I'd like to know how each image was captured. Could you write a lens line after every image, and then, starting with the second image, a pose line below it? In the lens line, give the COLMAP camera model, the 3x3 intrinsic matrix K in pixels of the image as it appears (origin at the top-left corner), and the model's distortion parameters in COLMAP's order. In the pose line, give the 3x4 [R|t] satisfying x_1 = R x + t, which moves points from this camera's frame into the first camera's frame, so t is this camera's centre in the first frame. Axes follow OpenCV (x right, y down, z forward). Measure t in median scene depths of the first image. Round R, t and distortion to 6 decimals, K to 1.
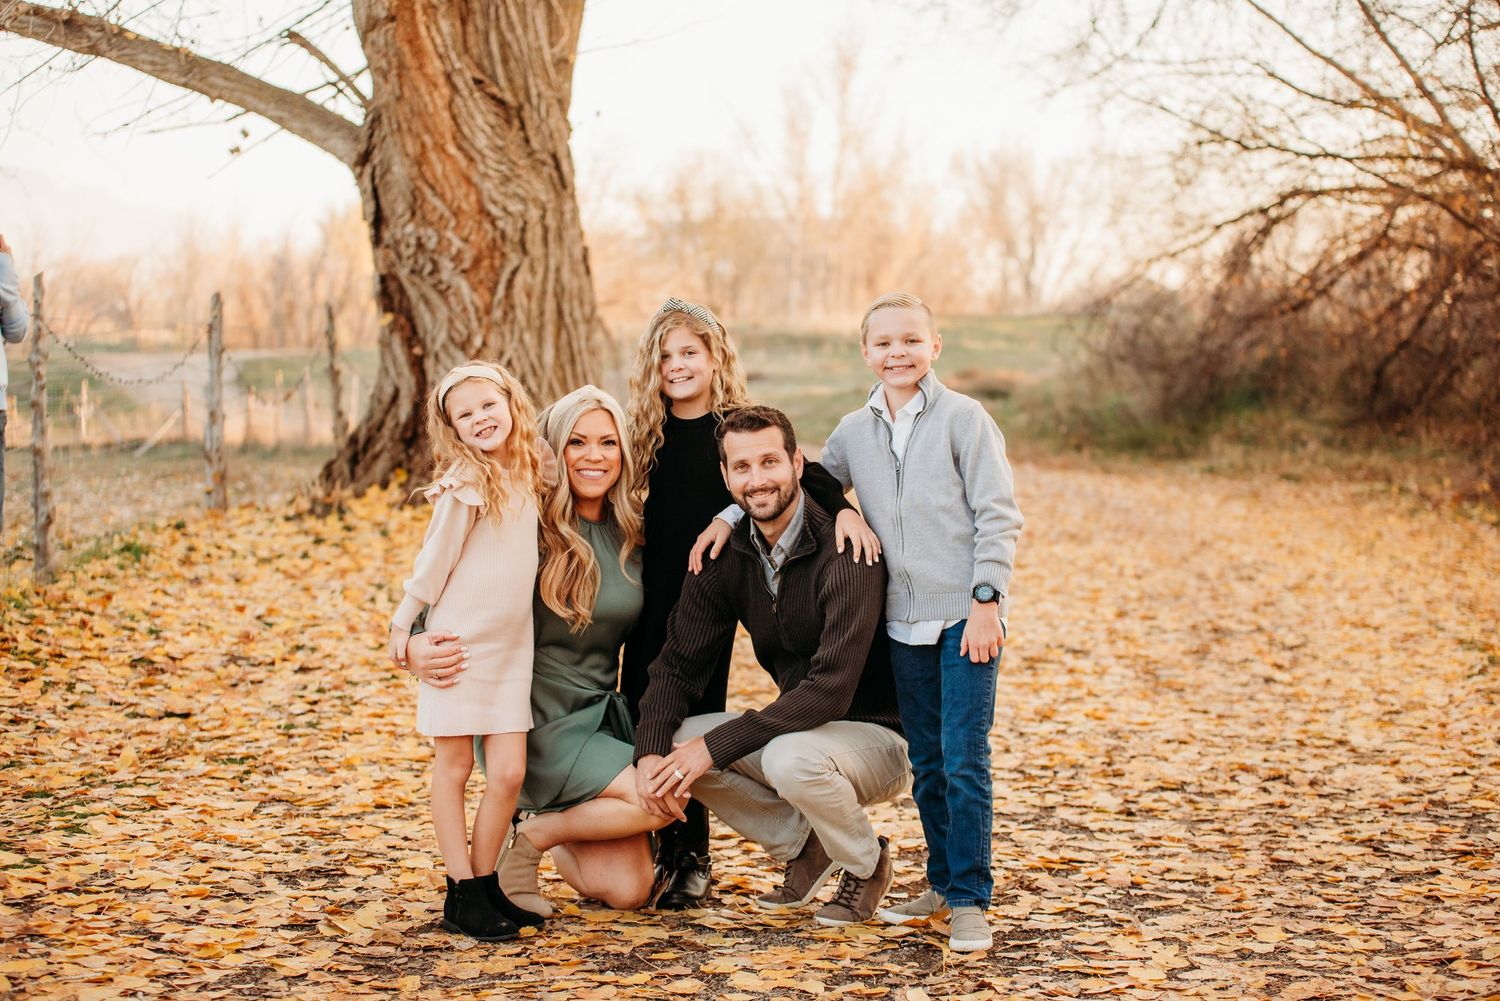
lens RADIAL K [[3007.7, 0, 750.0], [0, 3007.7, 500.5], [0, 0, 1]] dist [-0.372767, 0.130690]
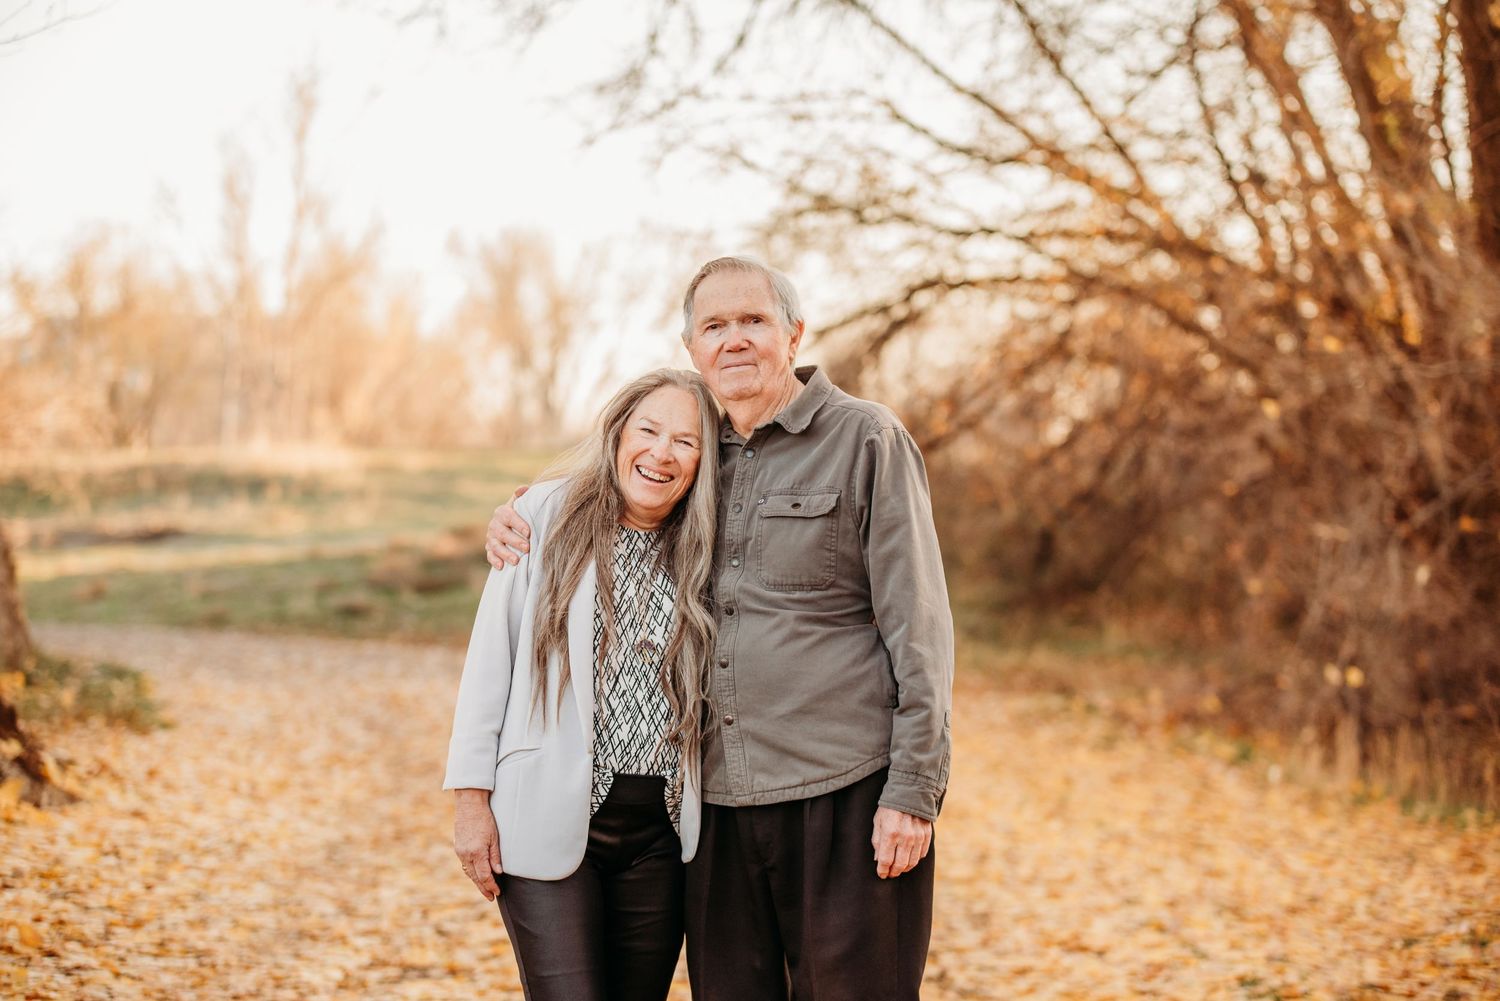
lens RADIAL K [[4048.7, 0, 750.0], [0, 4048.7, 500.5], [0, 0, 1]] dist [-0.100375, -0.540556]
pose [[0.989799, 0.009042, 0.142183, 0.006445], [-0.002139, 0.998815, -0.048627, -0.010303], [-0.142454, 0.047827, 0.988645, 0.101318]]
